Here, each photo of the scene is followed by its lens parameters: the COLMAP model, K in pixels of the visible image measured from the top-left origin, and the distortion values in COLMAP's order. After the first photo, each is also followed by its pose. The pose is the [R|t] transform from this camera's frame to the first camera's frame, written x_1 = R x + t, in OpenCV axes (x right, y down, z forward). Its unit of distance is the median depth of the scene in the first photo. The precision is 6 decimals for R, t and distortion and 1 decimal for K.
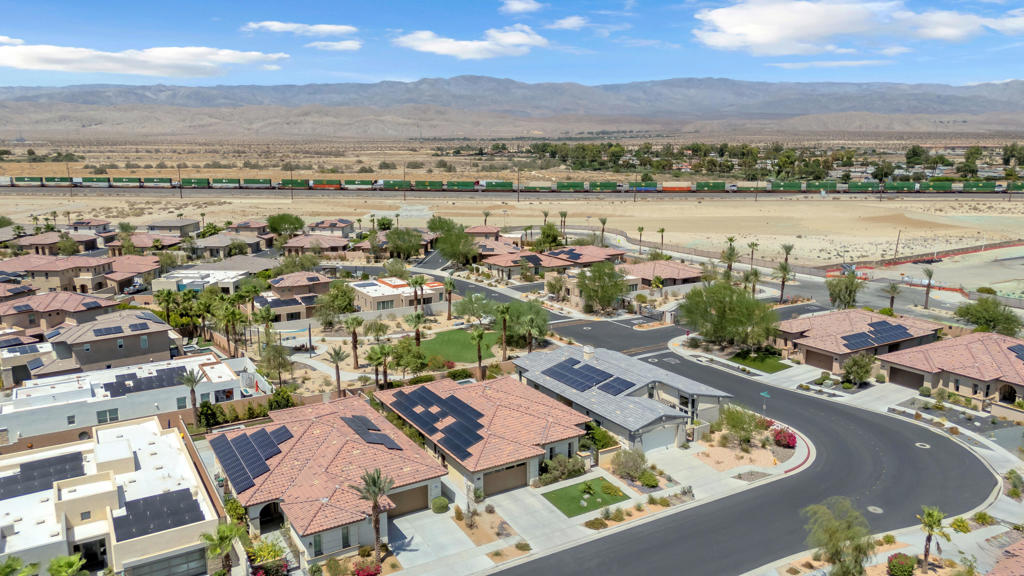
lens RADIAL K [[750.8, 0, 513.1], [0, 750.8, 289.4], [0, 0, 1]] dist [0.081696, -0.085903]
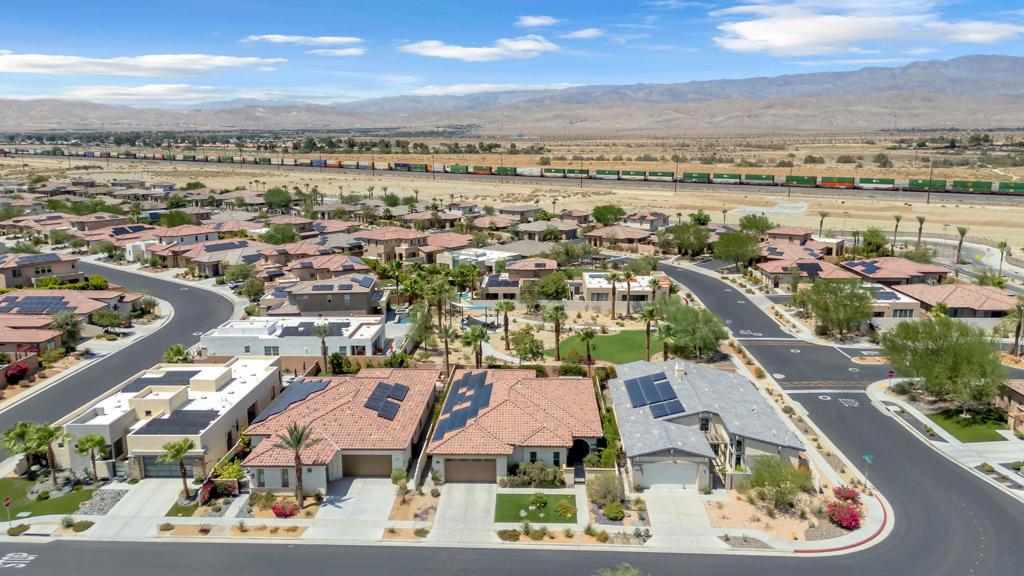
lens RADIAL K [[750.8, 0, 513.1], [0, 750.8, 289.4], [0, 0, 1]] dist [0.081696, -0.085903]
pose [[0.834111, 0.111274, -0.540256, 0.467324], [-0.106663, 0.993492, 0.039946, -0.029551], [0.541185, 0.024306, 0.840552, 0.148706]]
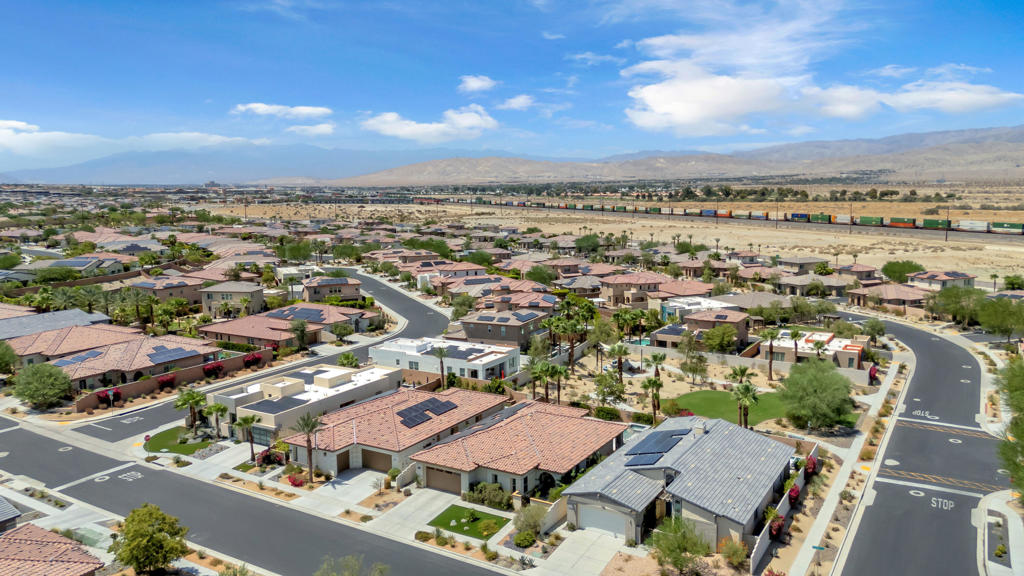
lens RADIAL K [[750.8, 0, 513.1], [0, 750.8, 289.4], [0, 0, 1]] dist [0.081696, -0.085903]
pose [[0.460283, 0.120722, -0.879526, 0.849653], [-0.165704, 0.984983, 0.048479, -0.089378], [0.872171, 0.123427, 0.473375, 0.432499]]
